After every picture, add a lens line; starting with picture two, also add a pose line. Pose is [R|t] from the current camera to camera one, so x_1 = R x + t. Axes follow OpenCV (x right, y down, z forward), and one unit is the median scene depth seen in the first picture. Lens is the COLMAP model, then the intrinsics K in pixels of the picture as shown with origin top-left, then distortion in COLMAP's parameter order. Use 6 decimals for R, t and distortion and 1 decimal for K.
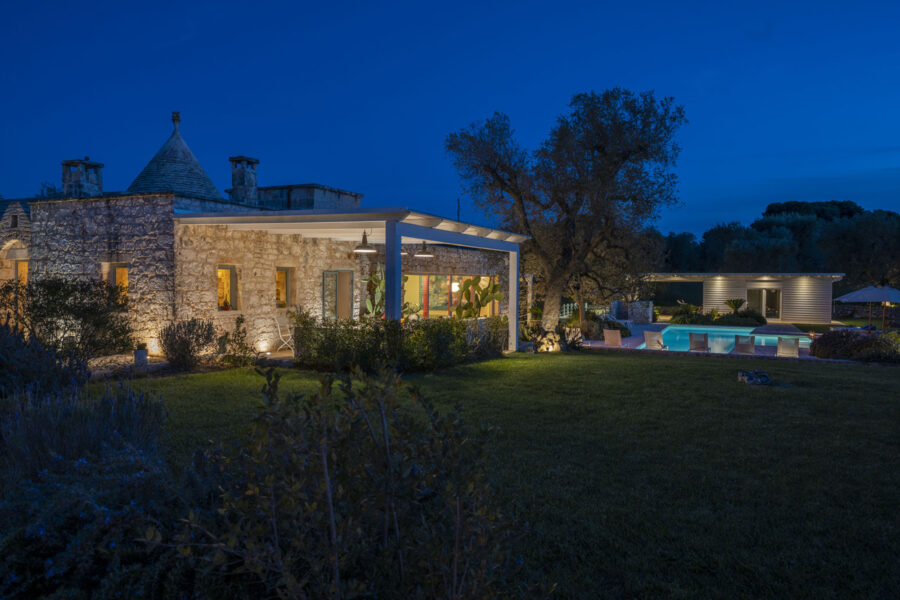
lens RADIAL K [[630.5, 0, 450.0], [0, 630.5, 300.0], [0, 0, 1]] dist [-0.004382, -0.000647]
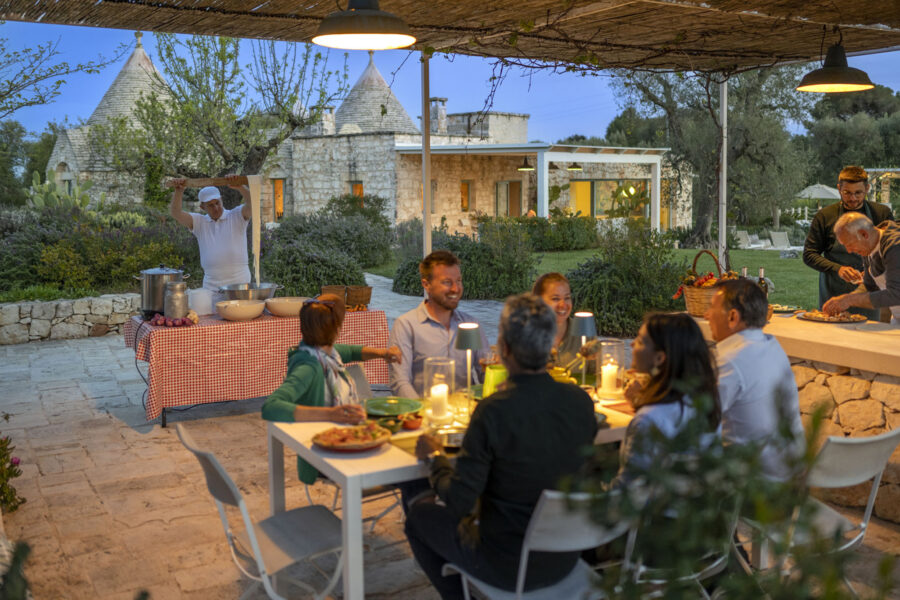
lens RADIAL K [[906.8, 0, 450.0], [0, 906.8, 300.0], [0, 0, 1]] dist [-0.003573, 0.005176]
pose [[0.968902, 0.013115, -0.247098, 0.154482], [0.011438, 0.995153, 0.097668, 0.009515], [0.247181, -0.097457, 0.964056, -0.769101]]
